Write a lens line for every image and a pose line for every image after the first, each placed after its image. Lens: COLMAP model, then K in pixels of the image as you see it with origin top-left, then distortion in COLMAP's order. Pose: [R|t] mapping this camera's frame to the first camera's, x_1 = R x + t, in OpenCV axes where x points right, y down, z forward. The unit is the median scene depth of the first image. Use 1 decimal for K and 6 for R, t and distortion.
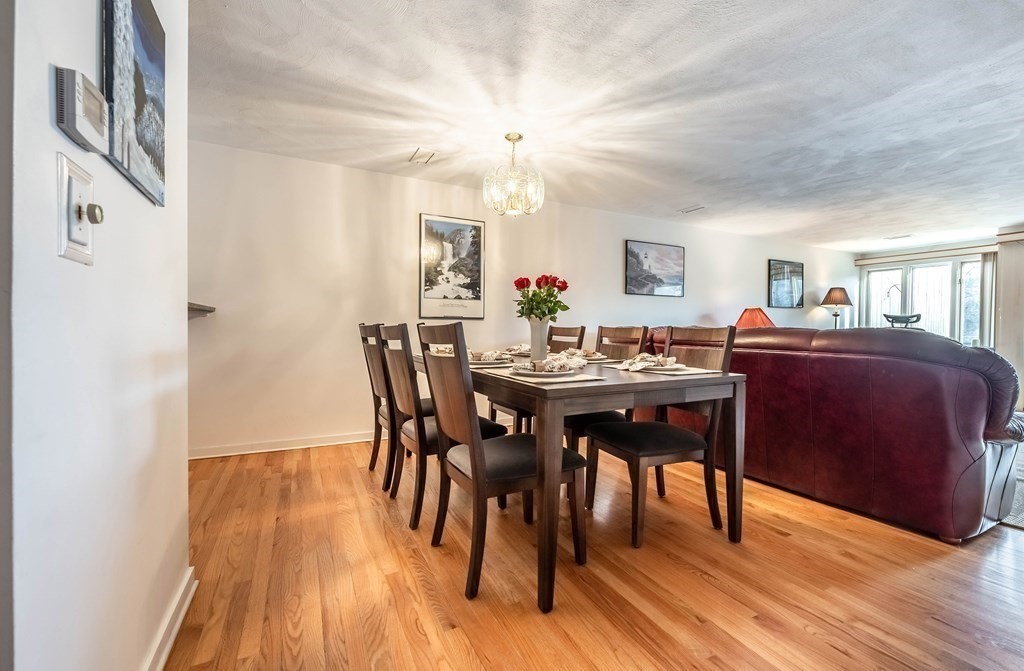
lens RADIAL K [[422.7, 0, 512.8], [0, 422.7, 330.9], [0, 0, 1]] dist [-0.002269, -0.000221]
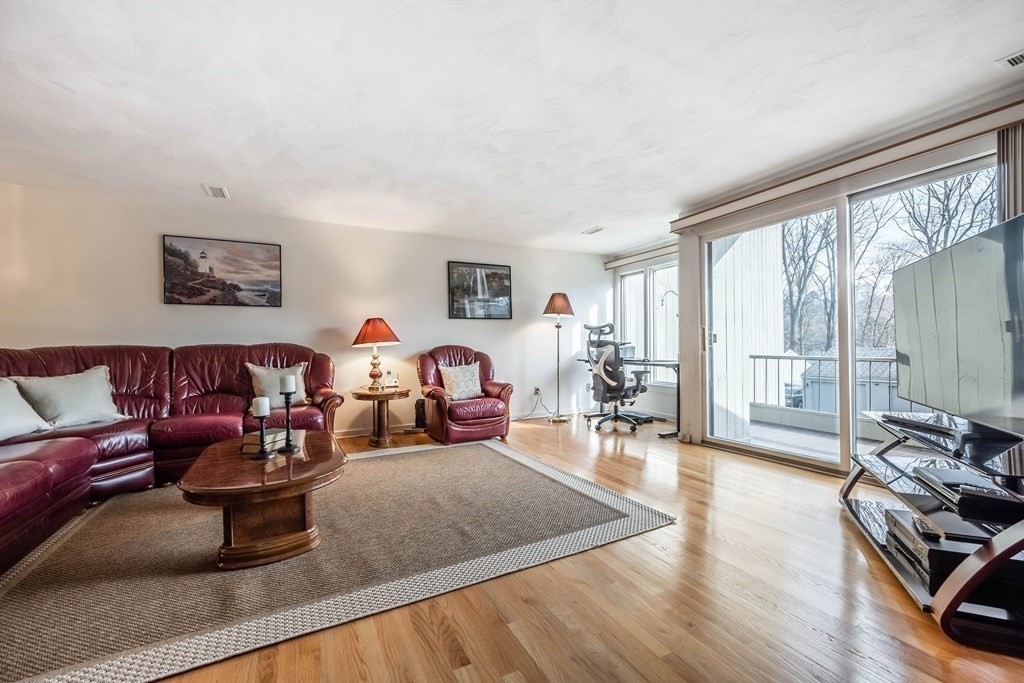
lens RADIAL K [[412.6, 0, 513.3], [0, 412.6, 345.3], [0, 0, 1]] dist [-0.002504, -0.000648]
pose [[0.999779, -0.019241, 0.008501, 0.736237], [0.019310, 0.999781, -0.008089, 0.005315], [-0.008343, 0.008252, 0.999931, 0.195392]]
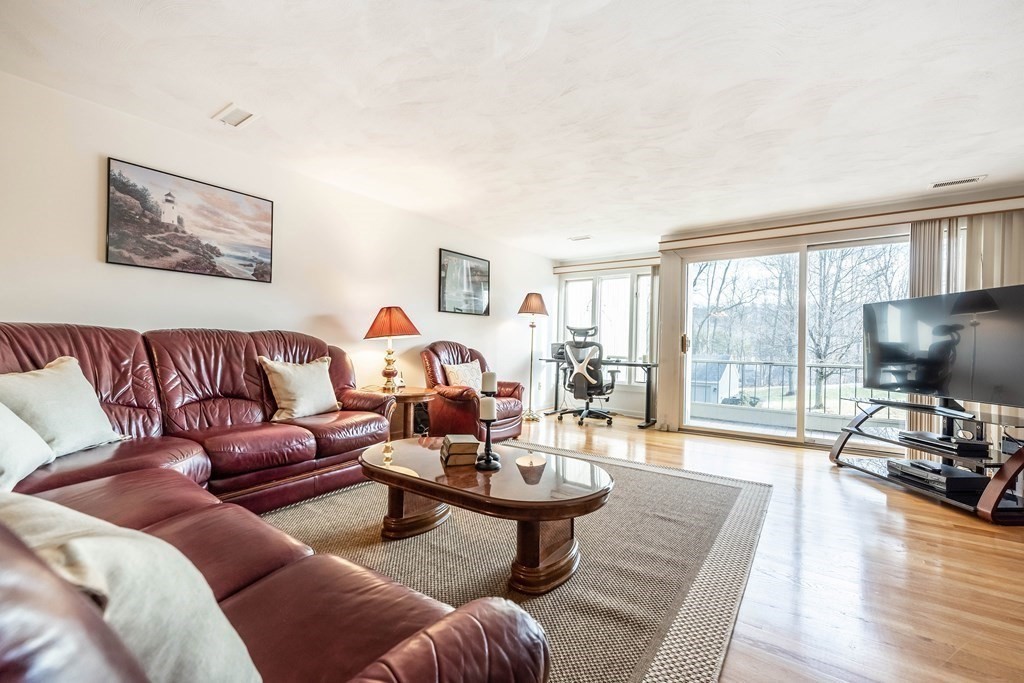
lens RADIAL K [[430.6, 0, 512.7], [0, 430.6, 346.3], [0, 0, 1]] dist [-0.001489, -0.000210]
pose [[0.892291, 0.010712, 0.451334, 0.385098], [-0.010952, 0.999938, -0.002080, 0.005921], [-0.451329, -0.003087, 0.892352, 0.261886]]
